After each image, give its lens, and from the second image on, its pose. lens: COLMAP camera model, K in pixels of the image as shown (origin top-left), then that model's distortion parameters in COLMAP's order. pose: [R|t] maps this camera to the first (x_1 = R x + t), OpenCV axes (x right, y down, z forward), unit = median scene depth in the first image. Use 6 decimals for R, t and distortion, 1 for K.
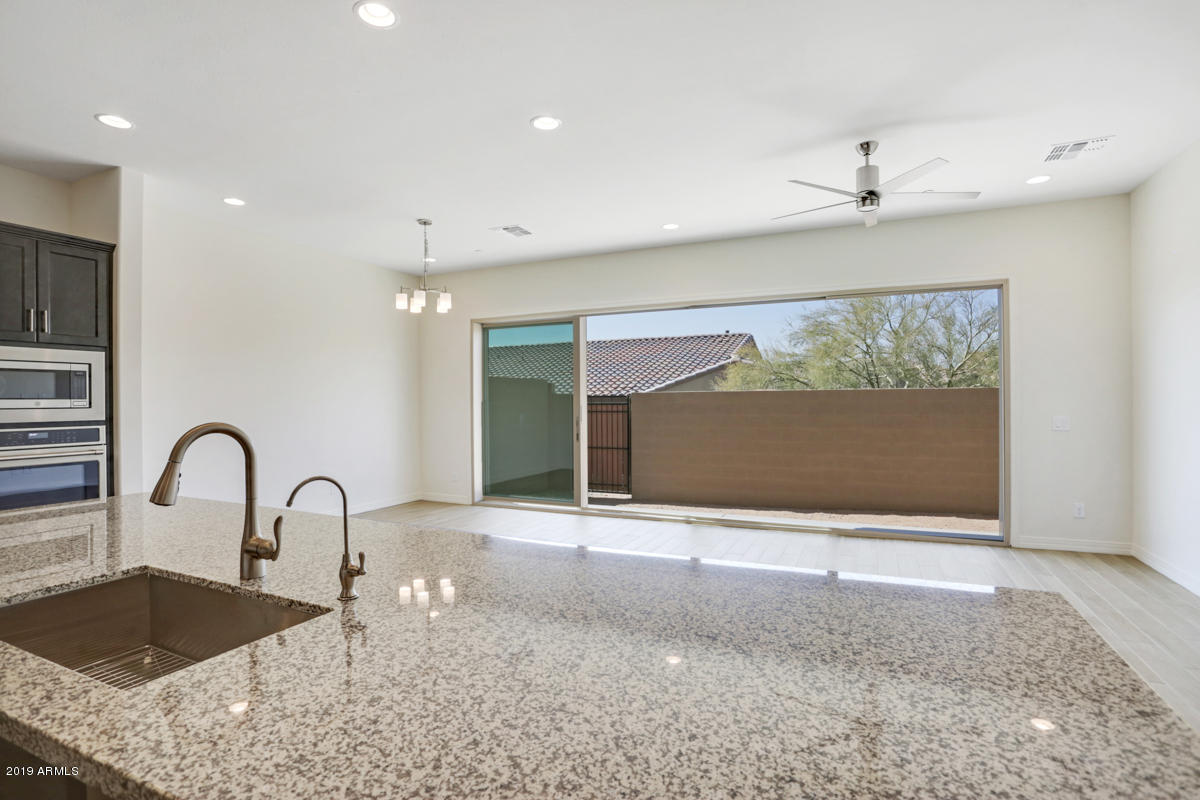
lens RADIAL K [[591.9, 0, 603.8], [0, 591.9, 398.1], [0, 0, 1]] dist [-0.070783, 0.029808]
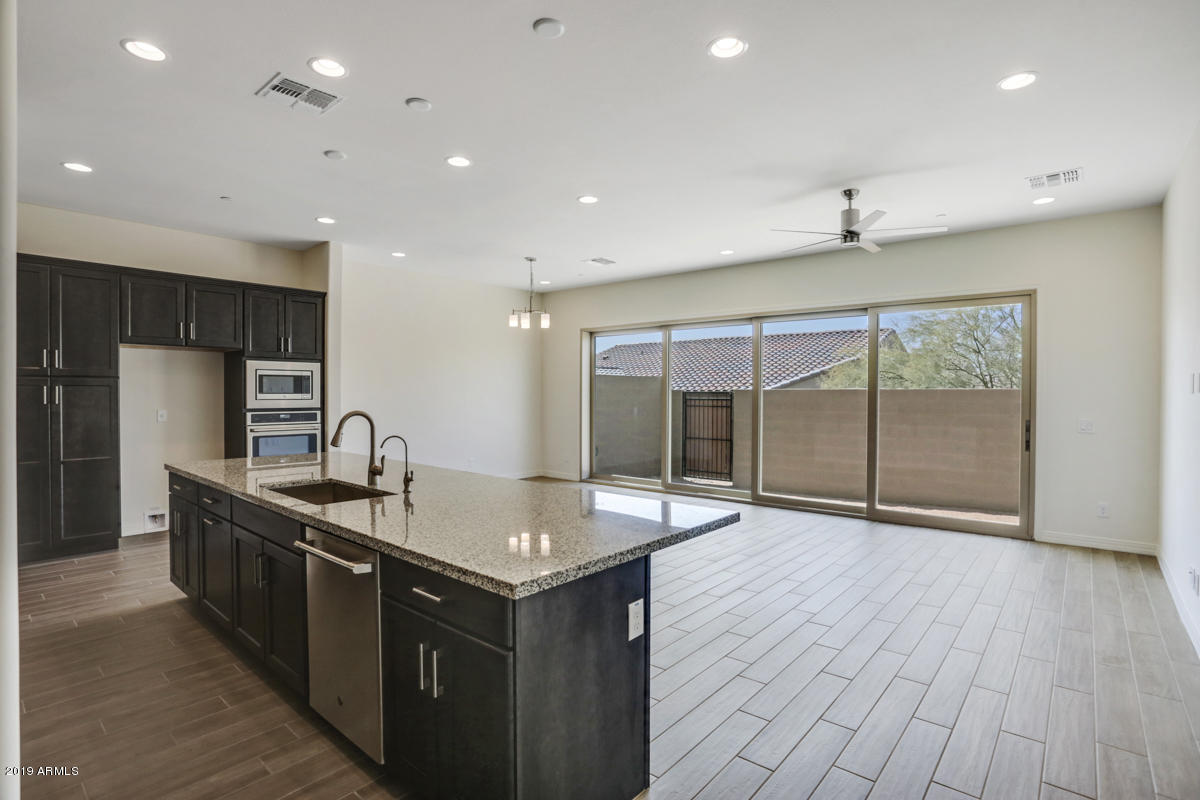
lens RADIAL K [[587.9, 0, 600.3], [0, 587.9, 396.9], [0, 0, 1]] dist [-0.073964, 0.029743]
pose [[0.962358, 0.012822, -0.271483, 0.282697], [-0.010050, 0.999882, 0.011599, -0.015972], [0.271600, -0.008434, 0.962373, -0.303807]]
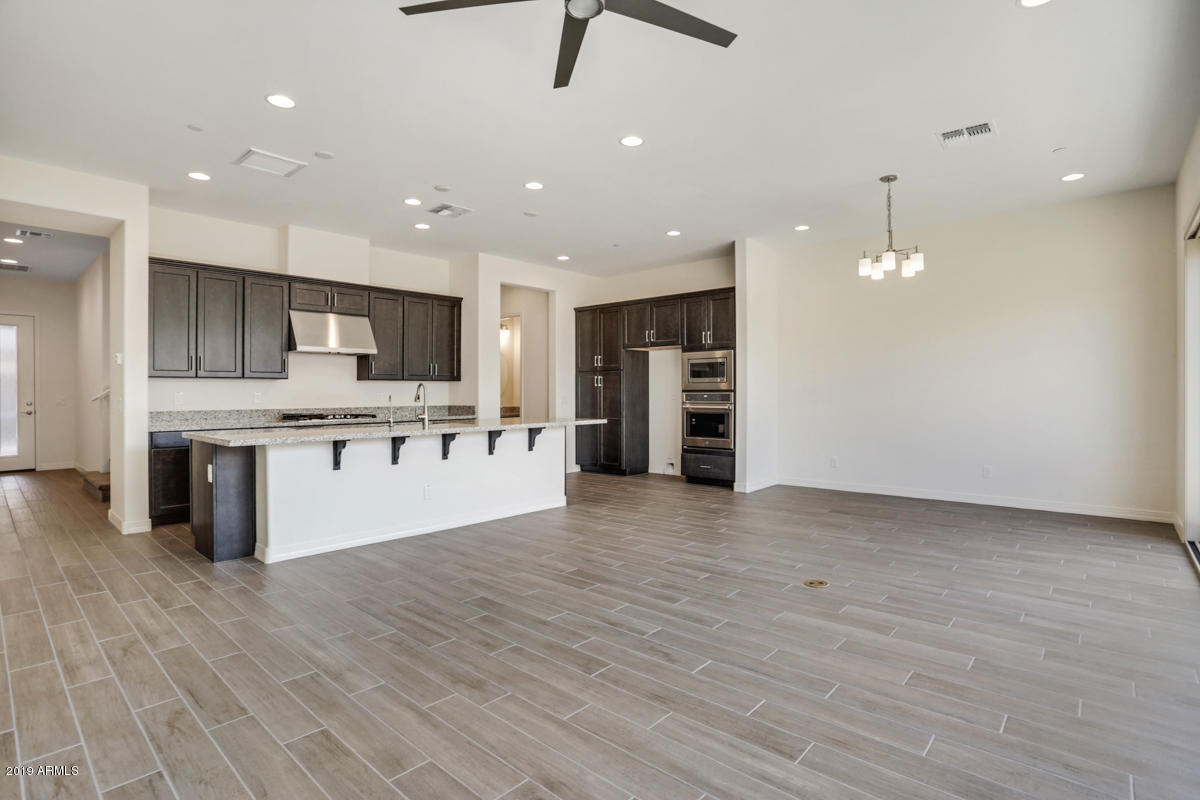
lens RADIAL K [[587.9, 0, 600.3], [0, 587.9, 396.9], [0, 0, 1]] dist [-0.073964, 0.029743]
pose [[-0.302028, 0.015010, -0.953181, 0.963981], [0.010284, 0.999869, 0.012487, 0.035733], [0.953244, -0.006031, -0.302142, 1.185512]]
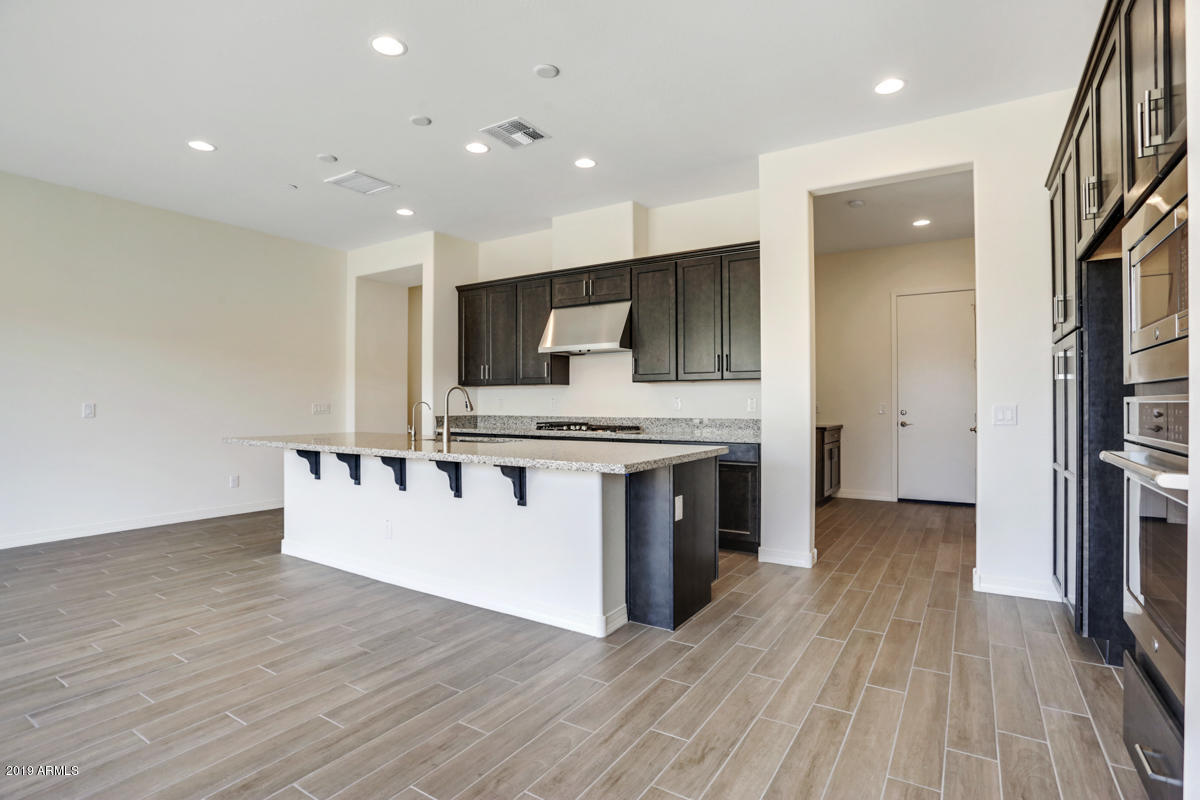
lens RADIAL K [[587.9, 0, 600.3], [0, 587.9, 396.9], [0, 0, 1]] dist [-0.073964, 0.029743]
pose [[-0.990800, 0.007634, 0.135120, -0.631862], [0.005355, 0.999837, -0.017220, 0.056390], [-0.135230, -0.016338, -0.990680, 1.349952]]
